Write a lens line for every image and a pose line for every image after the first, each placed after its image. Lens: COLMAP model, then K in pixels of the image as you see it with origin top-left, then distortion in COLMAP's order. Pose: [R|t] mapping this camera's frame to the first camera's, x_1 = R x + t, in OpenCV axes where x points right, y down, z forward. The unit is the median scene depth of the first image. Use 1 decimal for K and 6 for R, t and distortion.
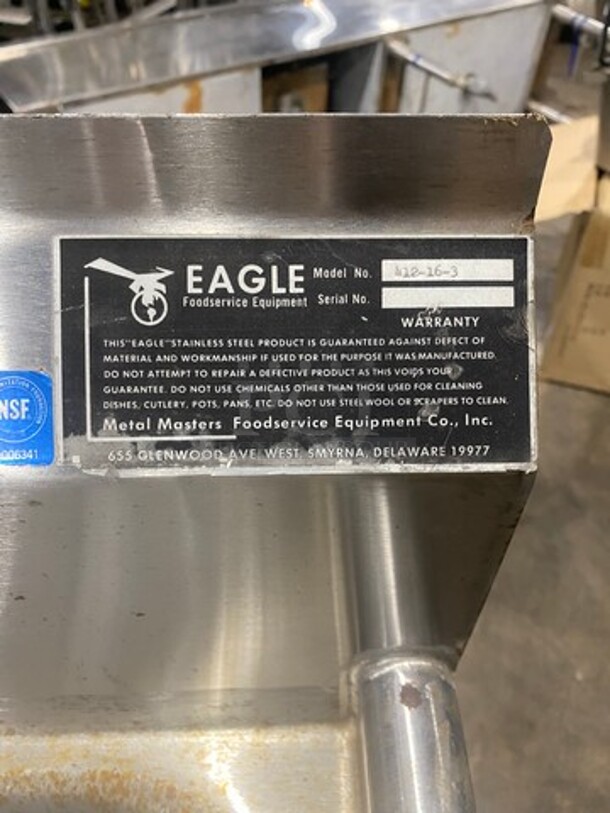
lens RADIAL K [[613.4, 0, 304.4], [0, 613.4, 407.1], [0, 0, 1]] dist [0.020790, -0.024620]
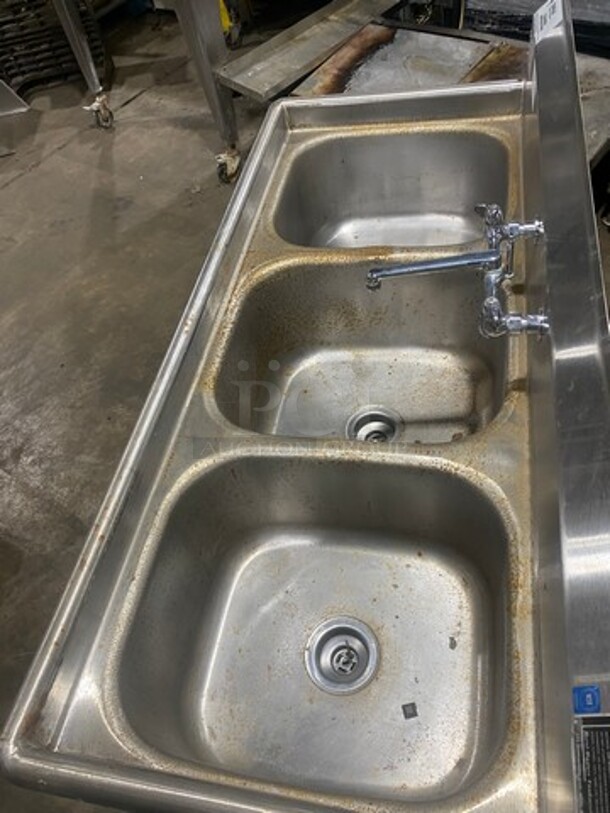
lens RADIAL K [[613.4, 0, 305.3], [0, 613.4, 405.1], [0, 0, 1]] dist [0.020790, -0.024620]
pose [[-0.210285, 0.790705, -0.574949, 0.426089], [-0.564555, 0.381919, 0.731721, -1.980797], [0.798159, 0.478460, 0.366084, -1.935486]]
